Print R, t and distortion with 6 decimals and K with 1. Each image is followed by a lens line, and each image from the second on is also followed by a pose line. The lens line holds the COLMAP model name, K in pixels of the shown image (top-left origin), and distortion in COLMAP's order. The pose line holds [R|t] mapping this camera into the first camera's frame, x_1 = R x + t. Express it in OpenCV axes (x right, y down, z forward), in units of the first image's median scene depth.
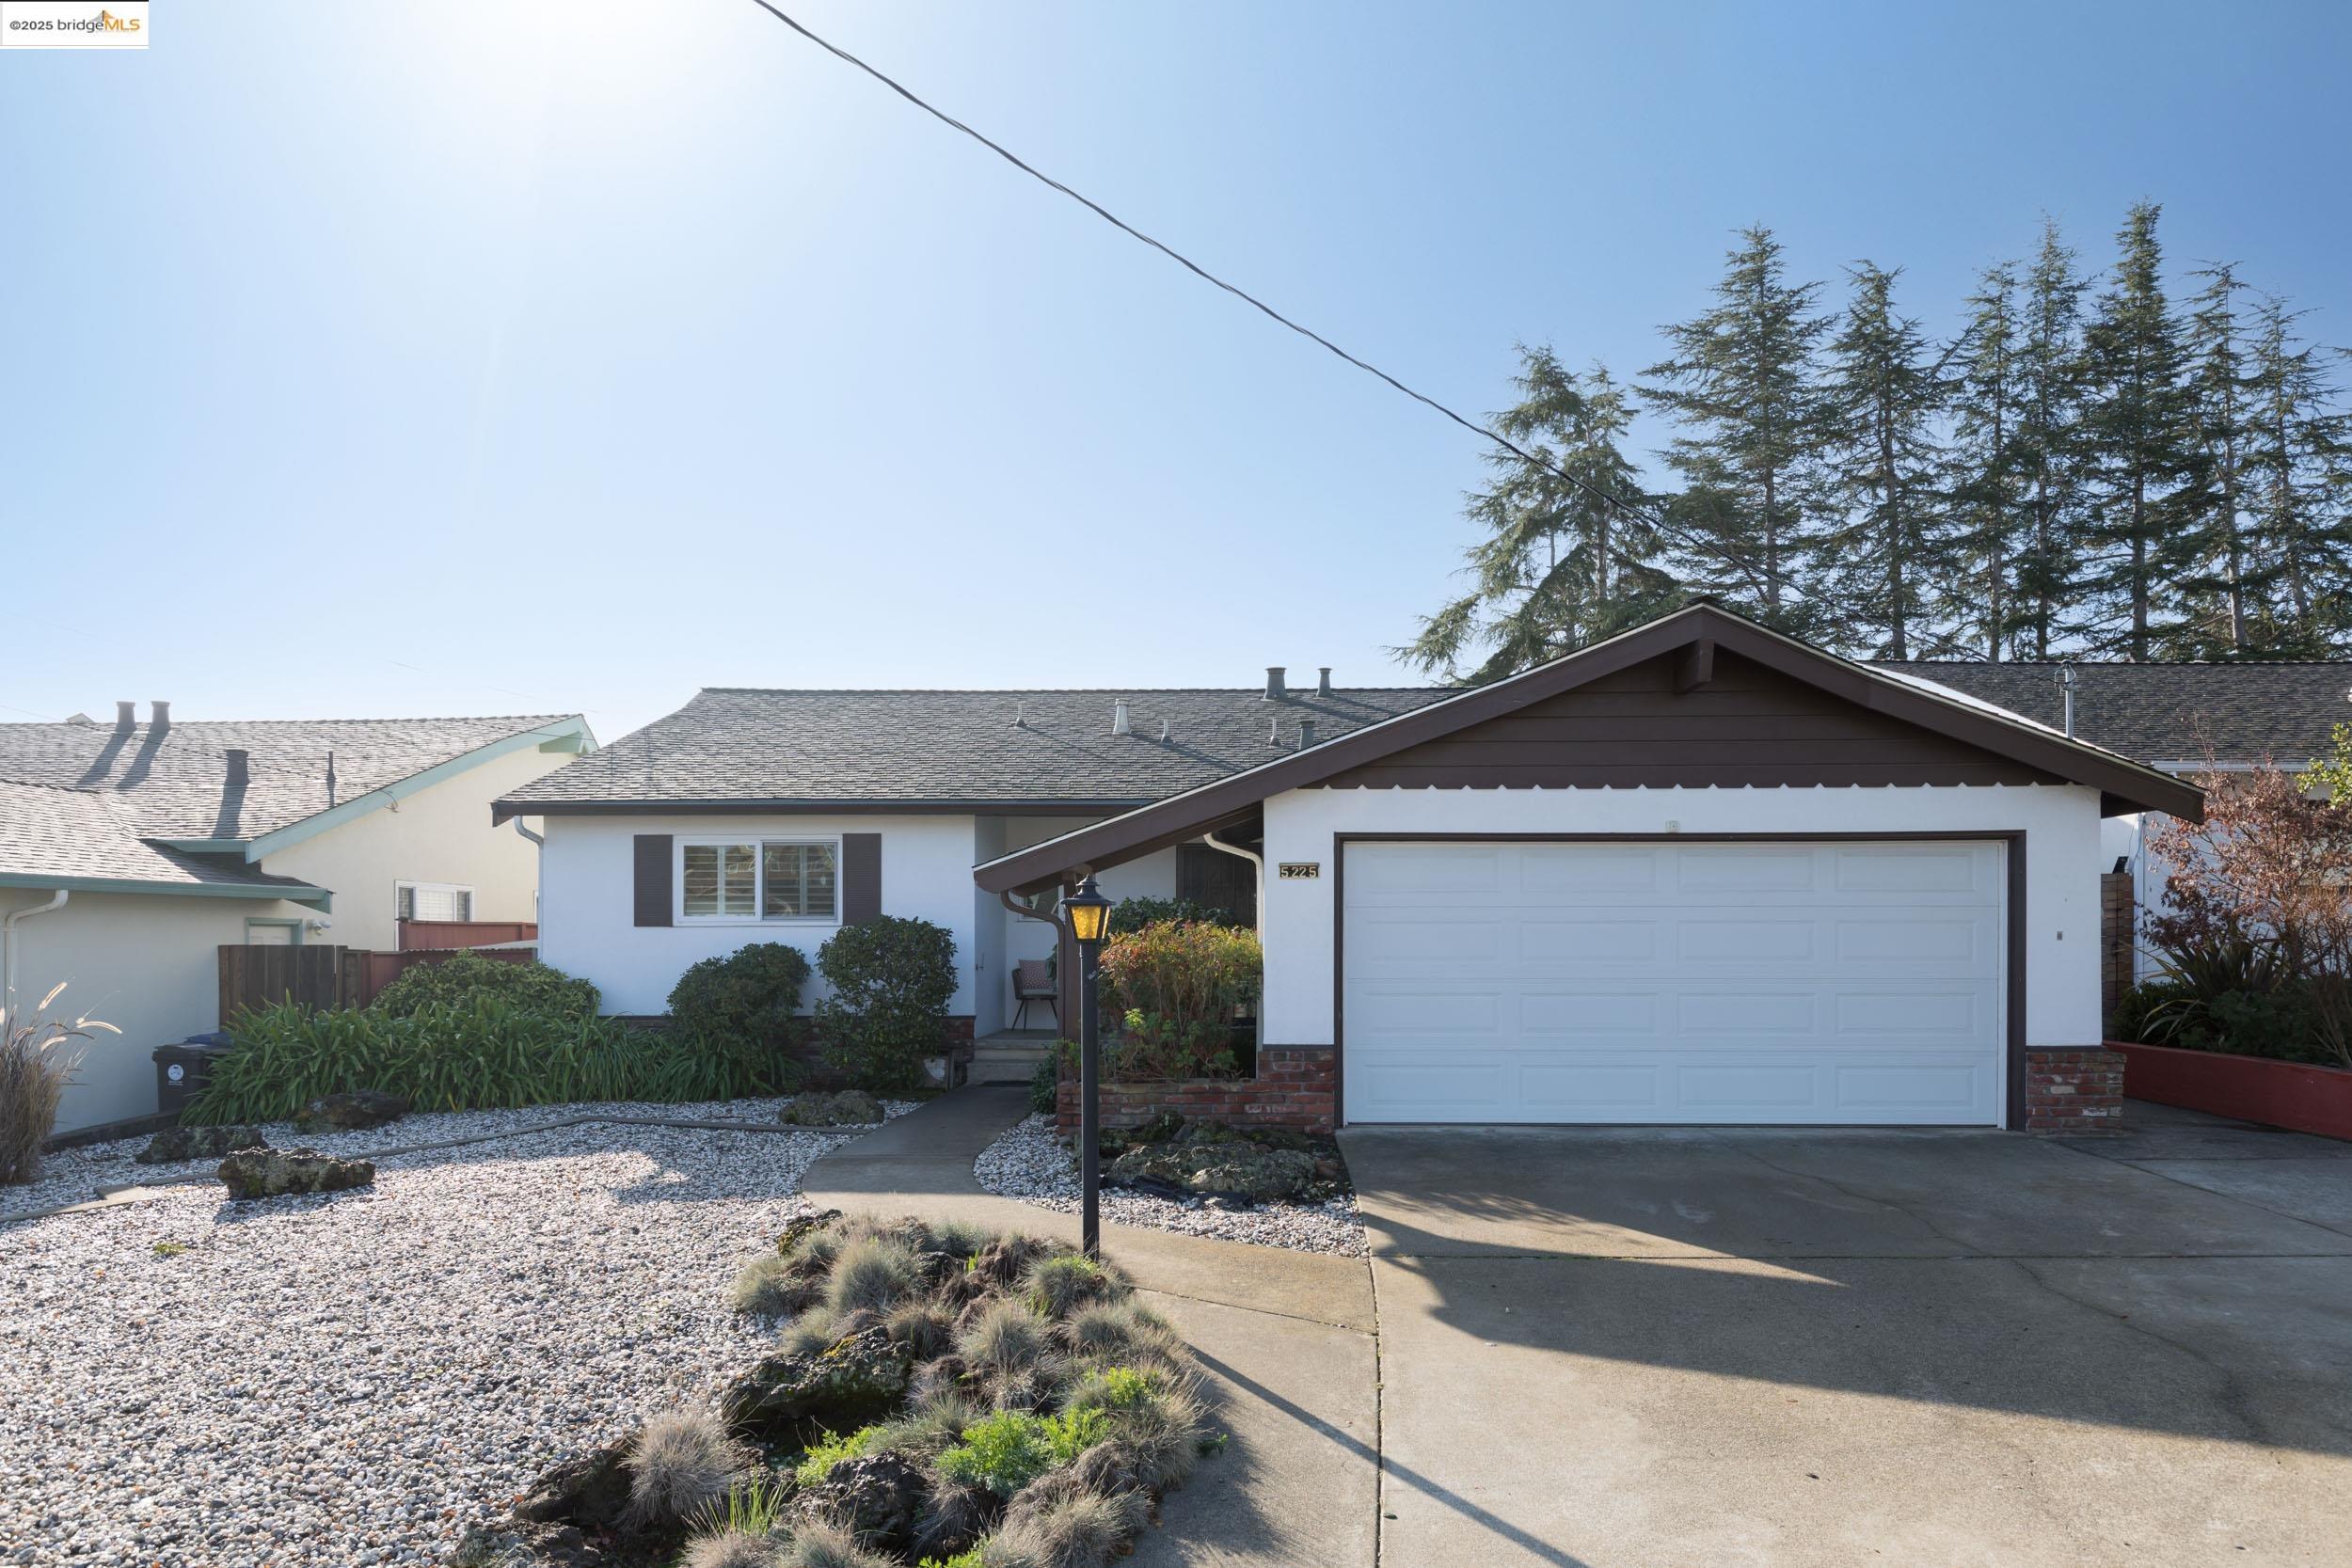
lens RADIAL K [[1478.6, 0, 1180.1], [0, 1478.6, 943.5], [0, 0, 1]] dist [0.003208, -0.001713]
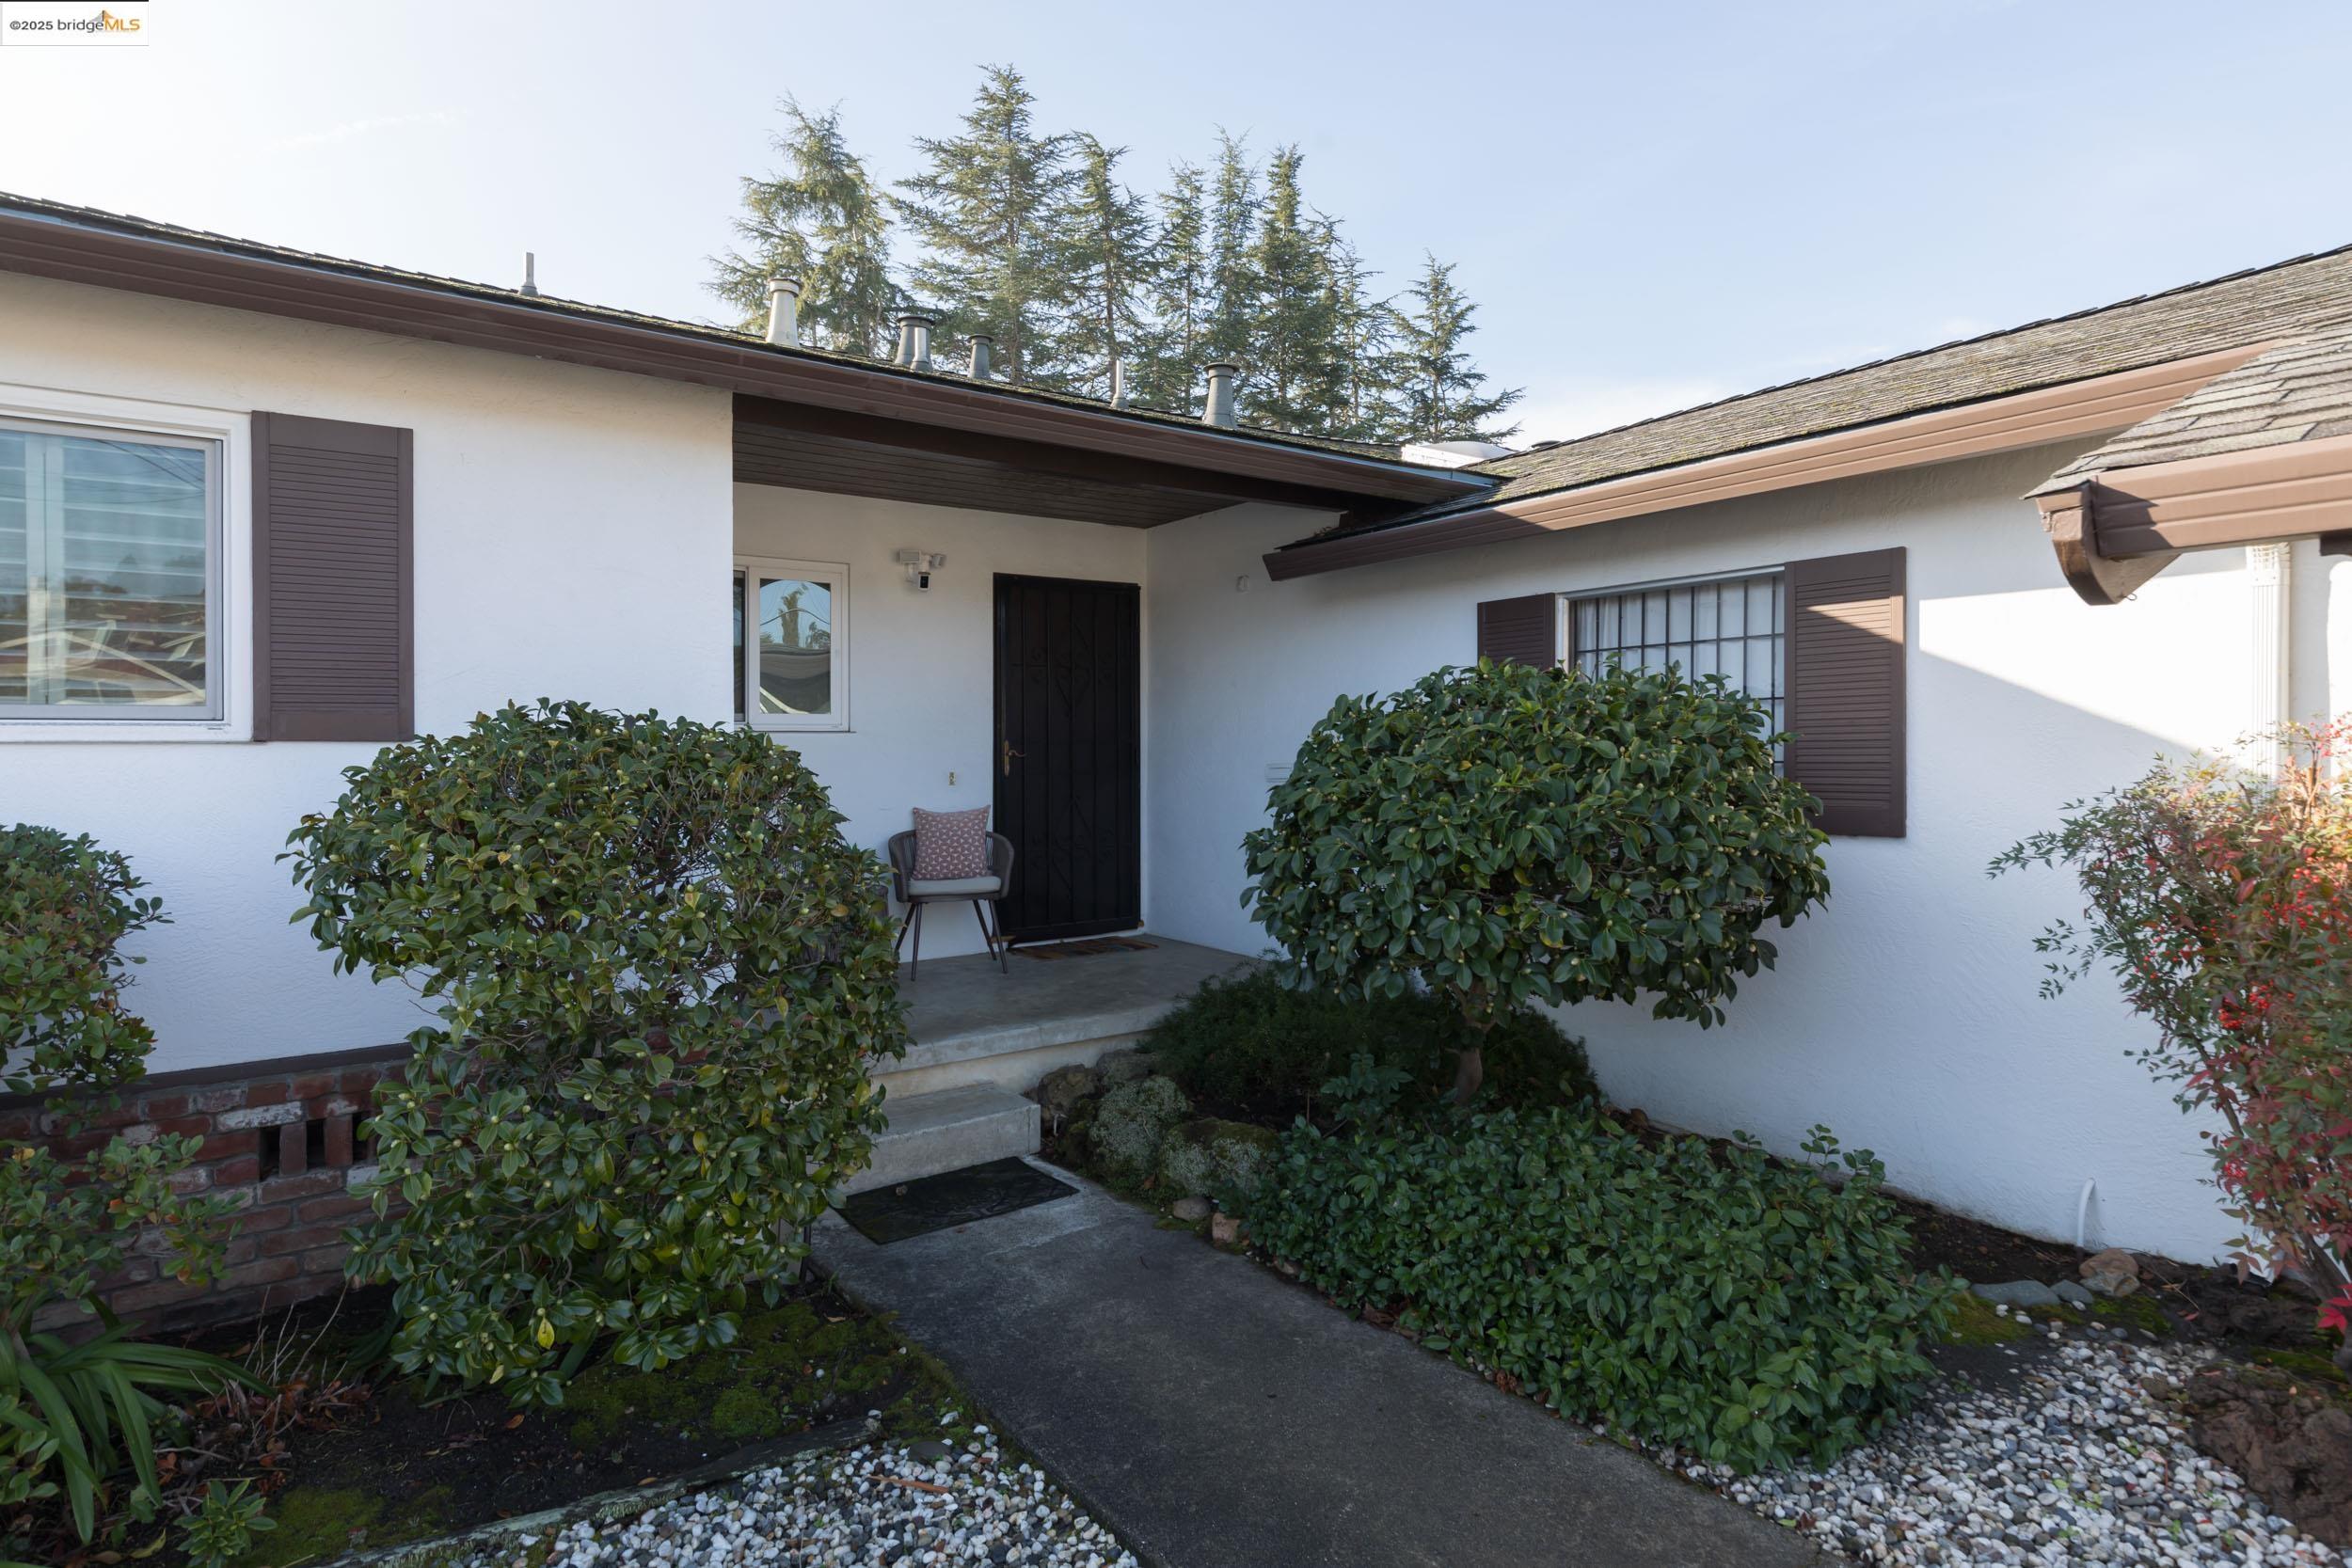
lens RADIAL K [[1276.5, 0, 1178.0], [0, 1276.5, 756.3], [0, 0, 1]] dist [0.002566, 0.000606]
pose [[0.786860, -0.005419, 0.617108, -0.077032], [0.004780, 0.999985, 0.002686, -0.002721], [-0.617113, 0.000836, 0.786874, 0.225379]]
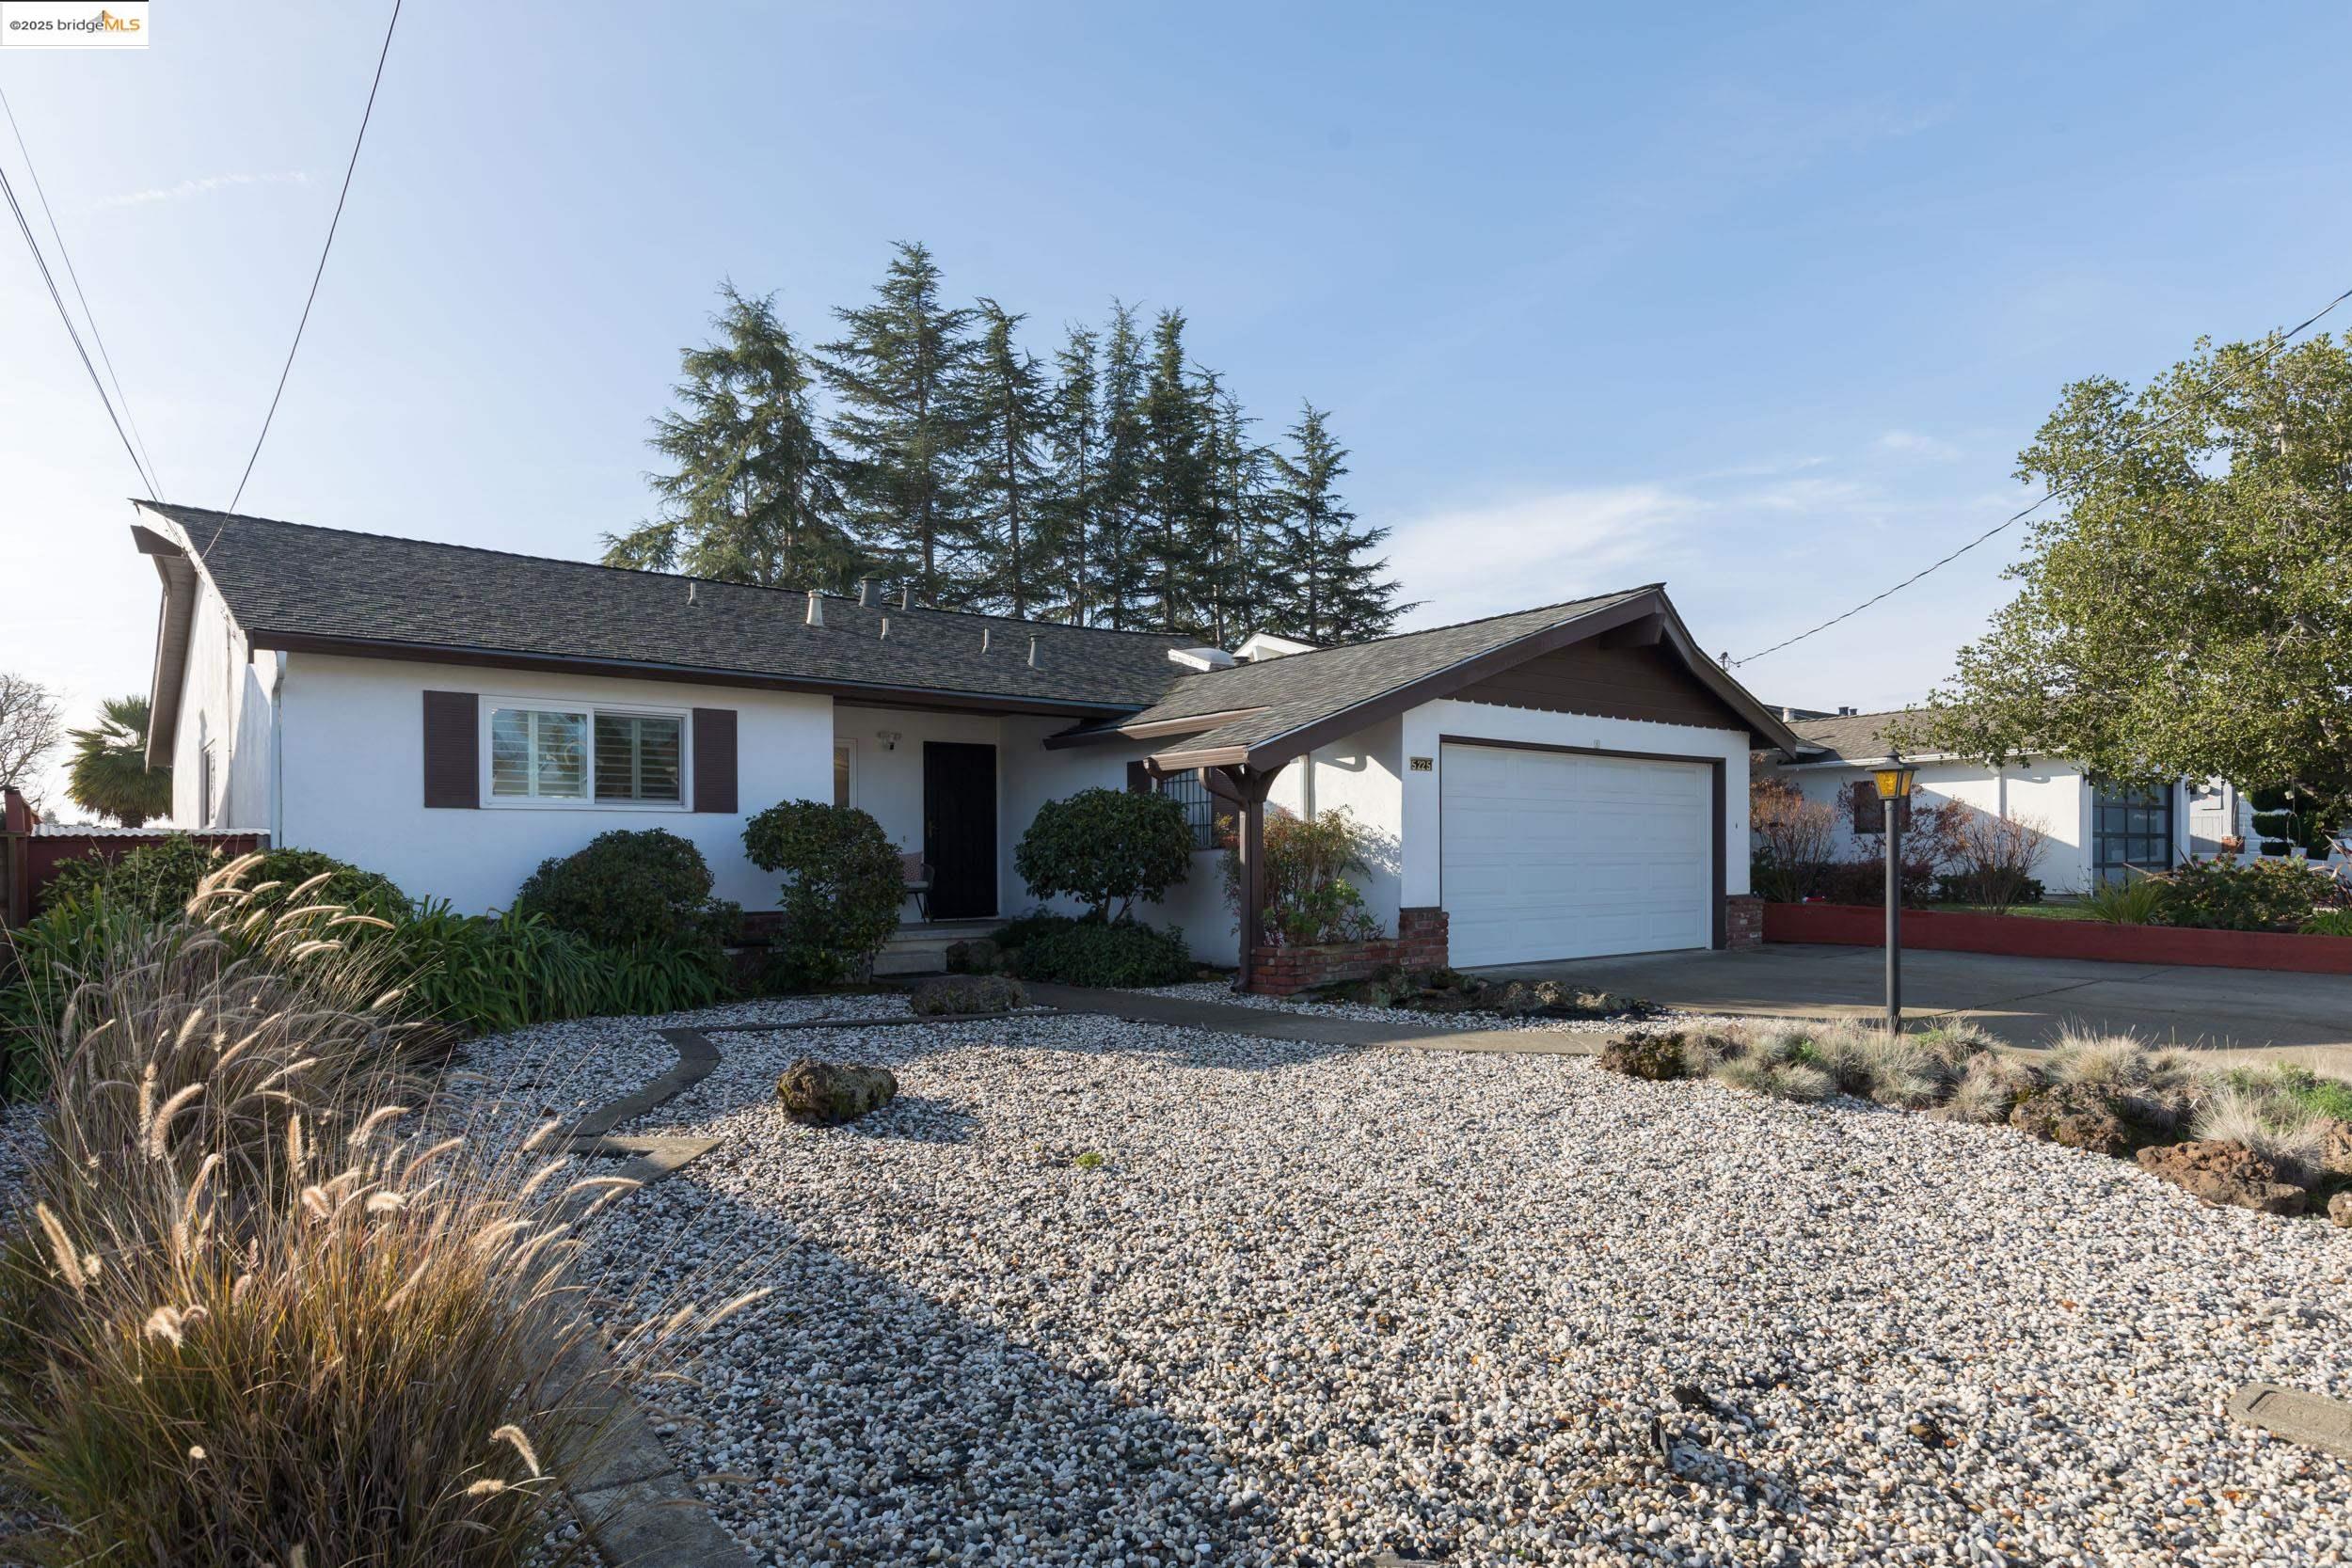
lens RADIAL K [[1356.9, 0, 1180.0], [0, 1356.9, 869.5], [0, 0, 1]] dist [0.001359, 0.000242]
pose [[0.747693, -0.006391, 0.664014, -0.176739], [0.007010, 0.999974, 0.001732, 0.007485], [-0.664008, 0.003360, 0.747718, 0.064425]]
